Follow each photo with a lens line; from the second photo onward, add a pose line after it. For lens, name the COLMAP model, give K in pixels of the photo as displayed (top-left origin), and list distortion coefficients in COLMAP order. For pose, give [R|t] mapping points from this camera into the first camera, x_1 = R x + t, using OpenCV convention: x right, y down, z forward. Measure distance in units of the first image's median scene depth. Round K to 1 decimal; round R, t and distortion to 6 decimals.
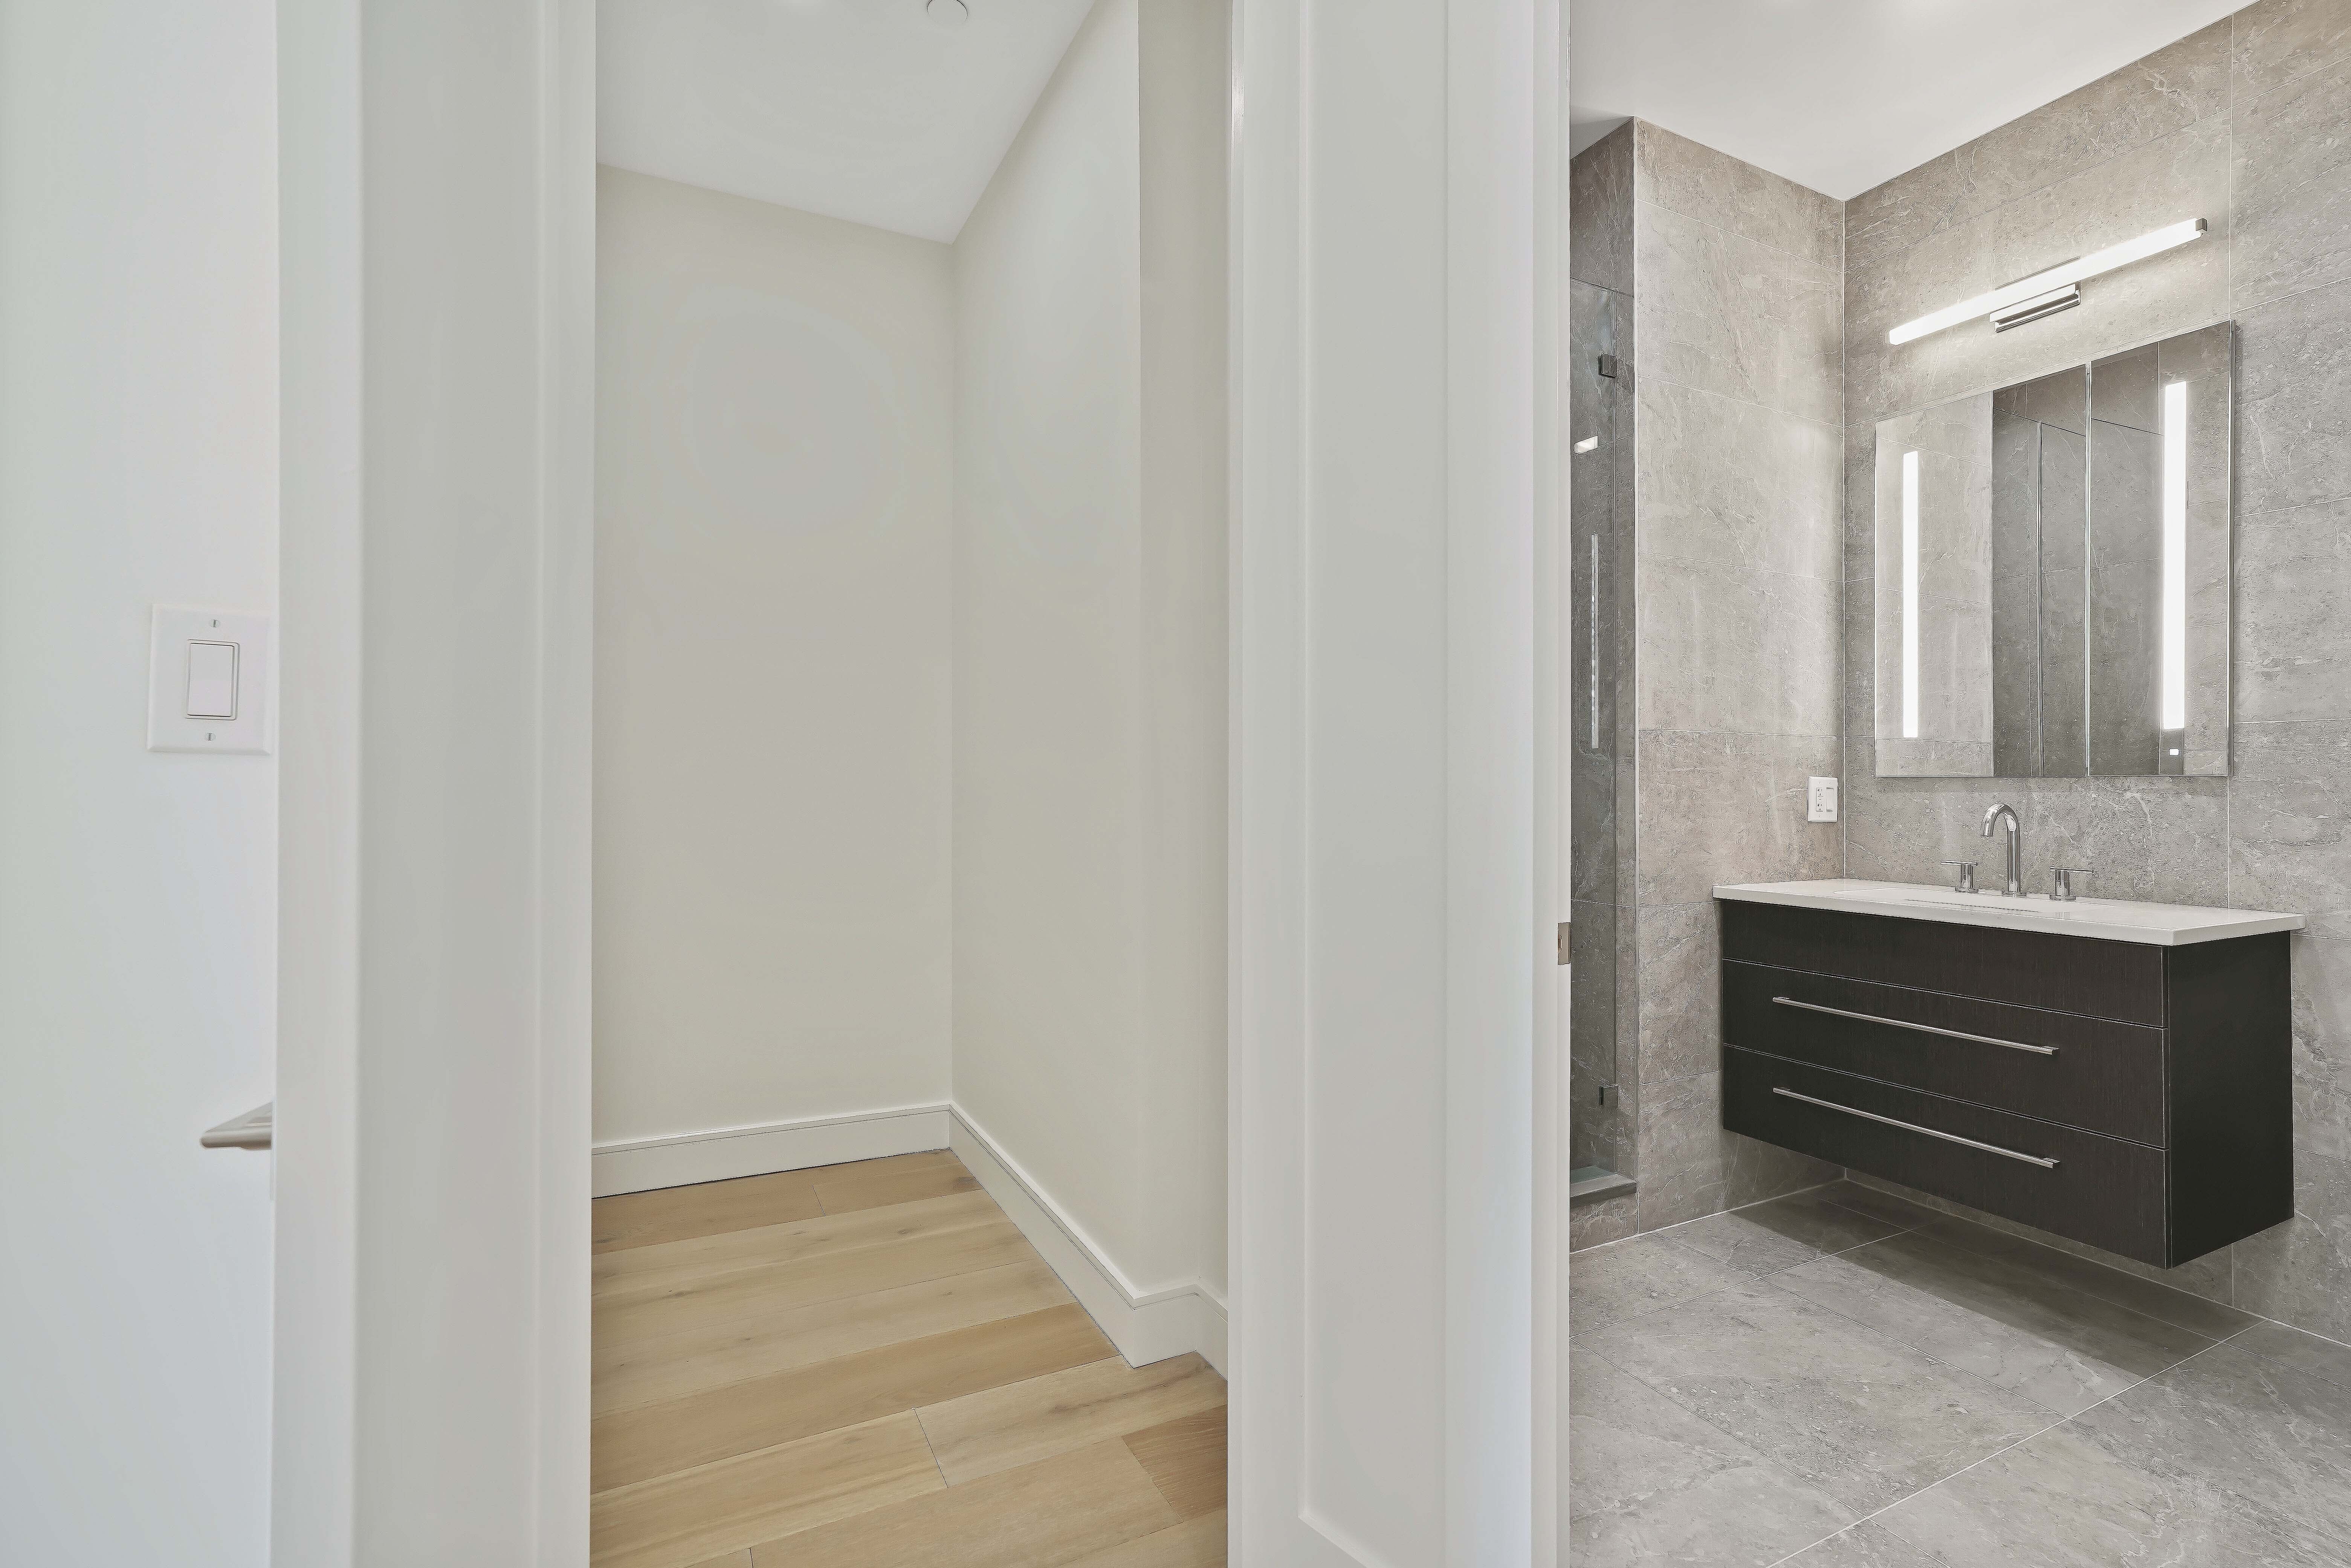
lens RADIAL K [[1117.6, 0, 1175.5], [0, 1117.6, 784.0], [0, 0, 1]] dist [-0.003451, 0.011739]
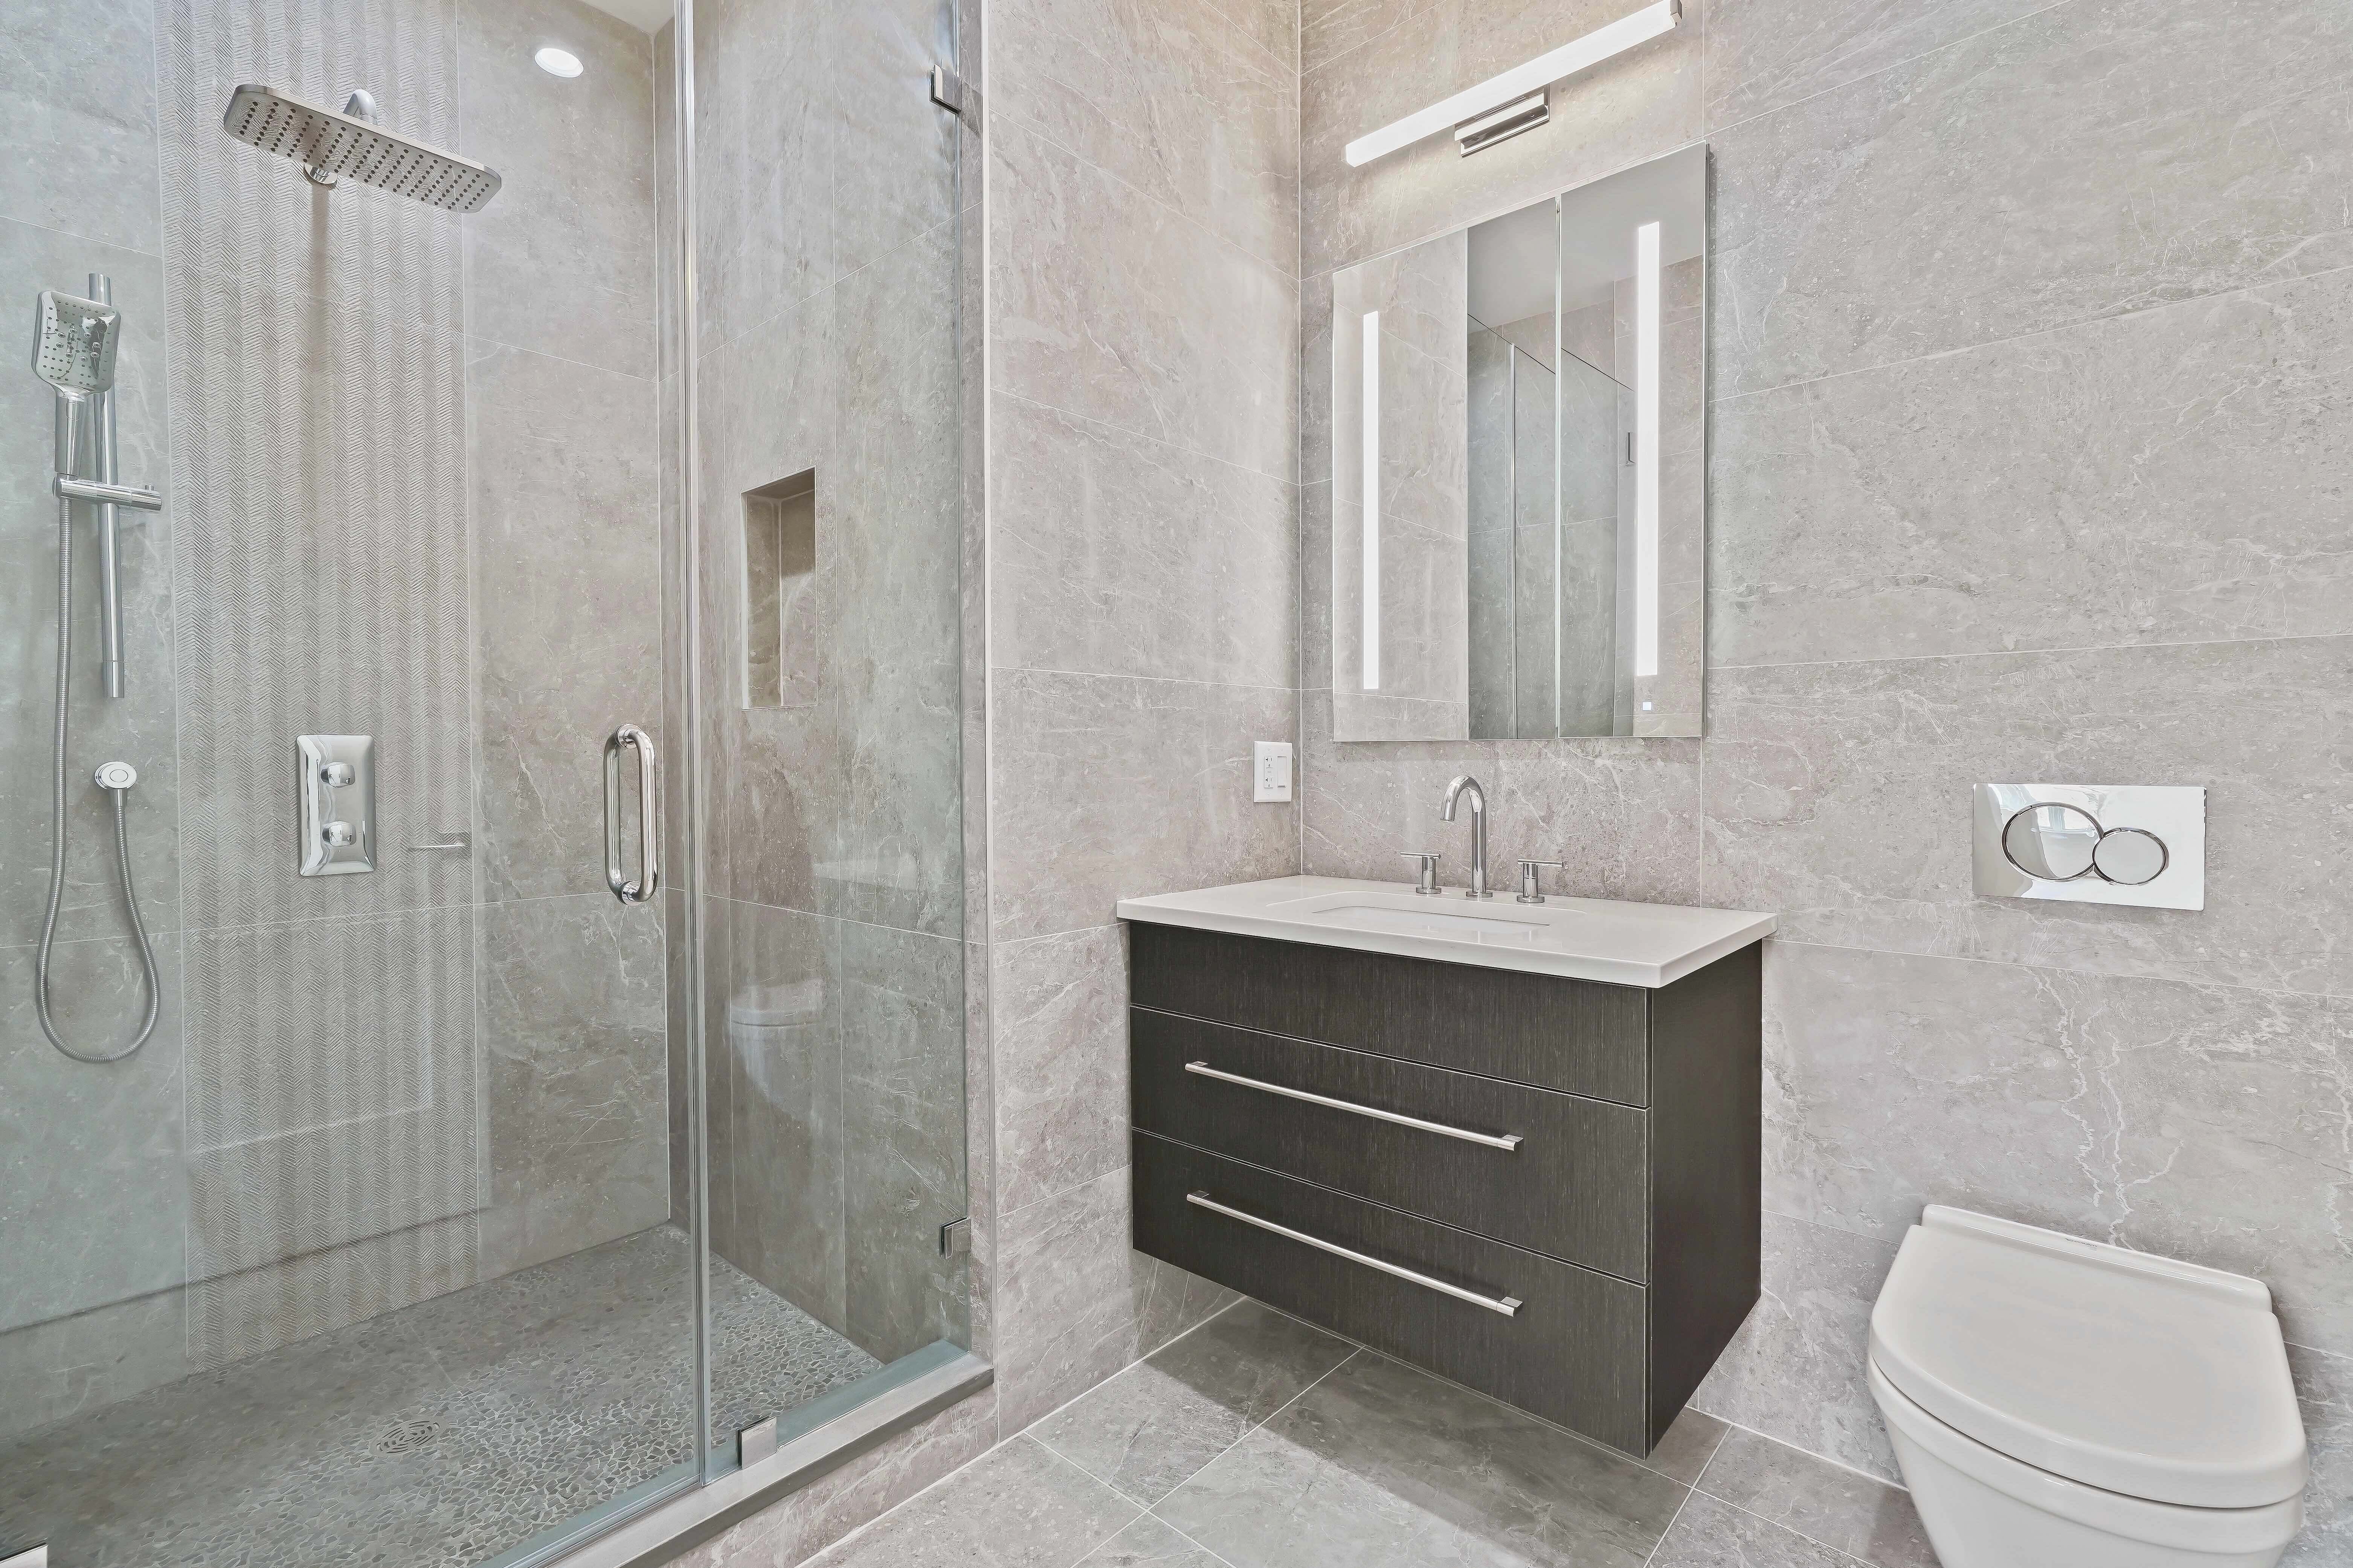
lens RADIAL K [[1090.4, 0, 1219.1], [0, 1090.4, 795.6], [0, 0, 1]] dist [0.000438, 0.007947]
pose [[0.926982, -0.020874, 0.374524, 0.293699], [0.007718, 0.999300, 0.036594, 0.002872], [-0.375025, -0.031031, 0.926495, 0.363059]]
